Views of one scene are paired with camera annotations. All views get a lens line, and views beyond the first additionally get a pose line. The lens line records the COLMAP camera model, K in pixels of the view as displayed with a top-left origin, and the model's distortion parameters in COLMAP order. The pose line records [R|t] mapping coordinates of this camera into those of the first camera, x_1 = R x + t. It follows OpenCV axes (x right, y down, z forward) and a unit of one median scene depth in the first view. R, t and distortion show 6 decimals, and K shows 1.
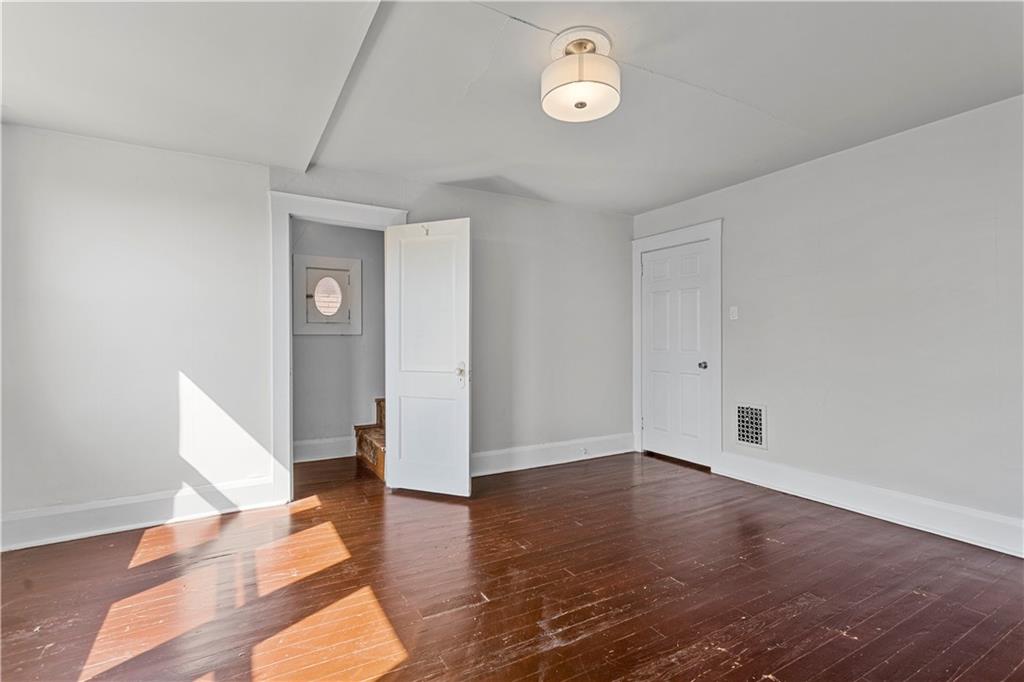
lens RADIAL K [[479.7, 0, 510.3], [0, 479.7, 337.4], [0, 0, 1]] dist [0.000554, 0.000136]
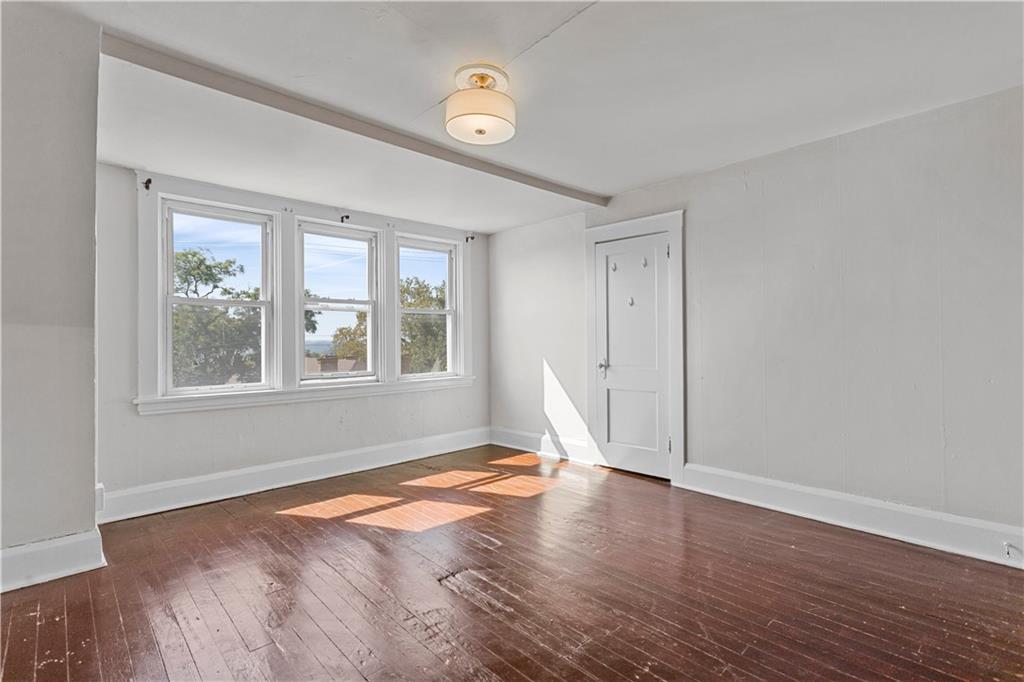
lens RADIAL K [[481.7, 0, 510.5], [0, 481.7, 328.7], [0, 0, 1]] dist [0.001428, 0.000531]
pose [[0.224725, -0.026185, -0.974070, 0.847636], [0.013291, 0.999628, -0.023806, 0.005946], [0.974332, -0.007597, 0.224989, 0.545552]]
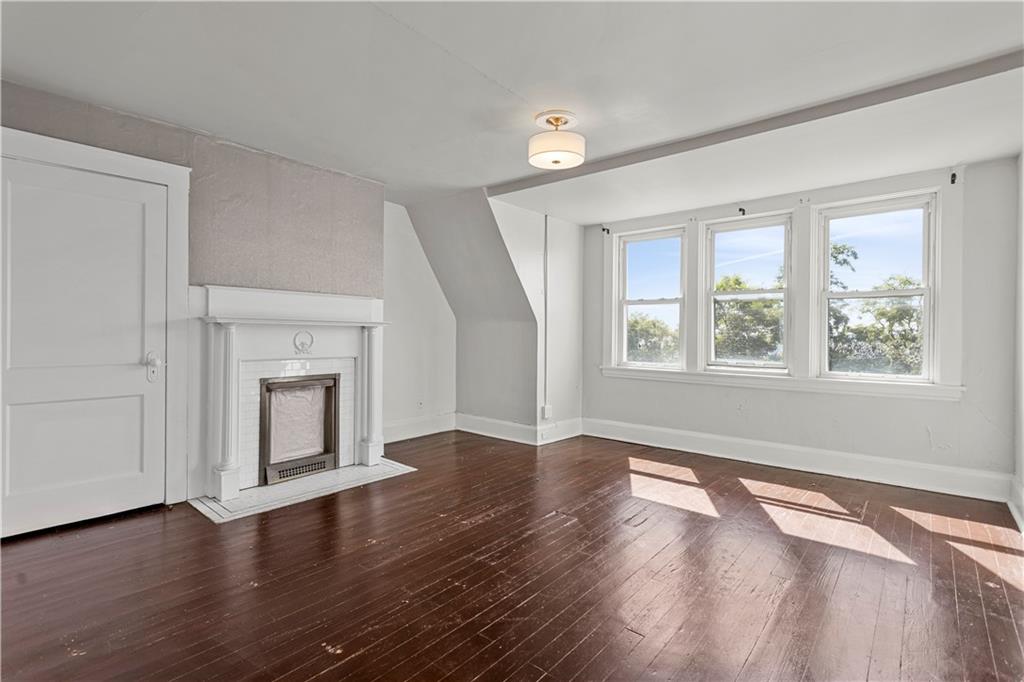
lens RADIAL K [[481.7, 0, 510.5], [0, 481.7, 328.7], [0, 0, 1]] dist [0.001428, 0.000531]
pose [[-0.941129, -0.005918, -0.337996, 0.501915], [-0.002414, 0.999939, -0.010787, 0.011975], [0.338039, -0.009336, -0.941086, 1.534359]]
